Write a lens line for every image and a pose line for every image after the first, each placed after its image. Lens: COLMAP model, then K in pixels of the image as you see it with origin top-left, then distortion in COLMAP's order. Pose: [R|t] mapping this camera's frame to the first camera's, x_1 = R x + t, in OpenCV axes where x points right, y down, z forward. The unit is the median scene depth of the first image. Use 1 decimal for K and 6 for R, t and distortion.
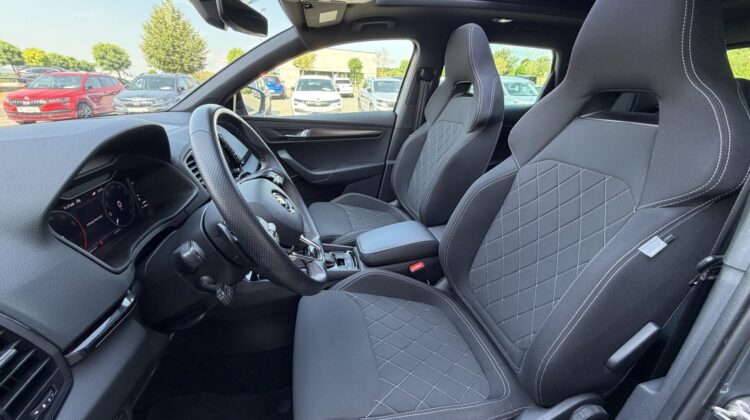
lens RADIAL K [[303.4, 0, 376.8], [0, 303.4, 210.6], [0, 0, 1]] dist [-0.000251, -0.000596]
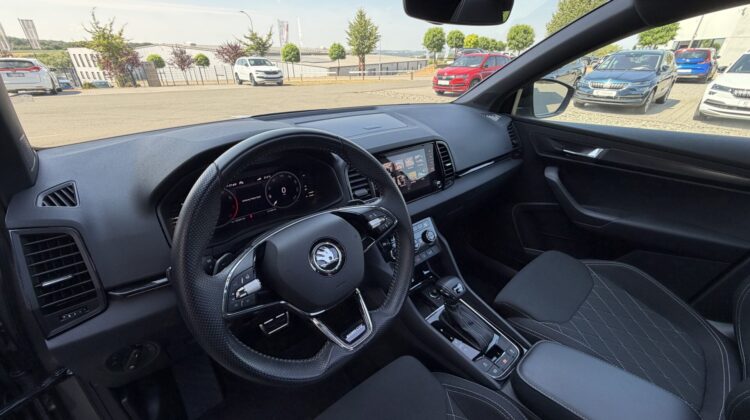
lens RADIAL K [[303.4, 0, 376.3], [0, 303.4, 210.3], [0, 0, 1]] dist [-0.000251, -0.000596]
pose [[0.456304, 0.387652, -0.800945, 0.042937], [-0.332846, 0.909131, 0.250389, -0.048472], [0.825227, 0.152338, 0.543869, 0.083757]]
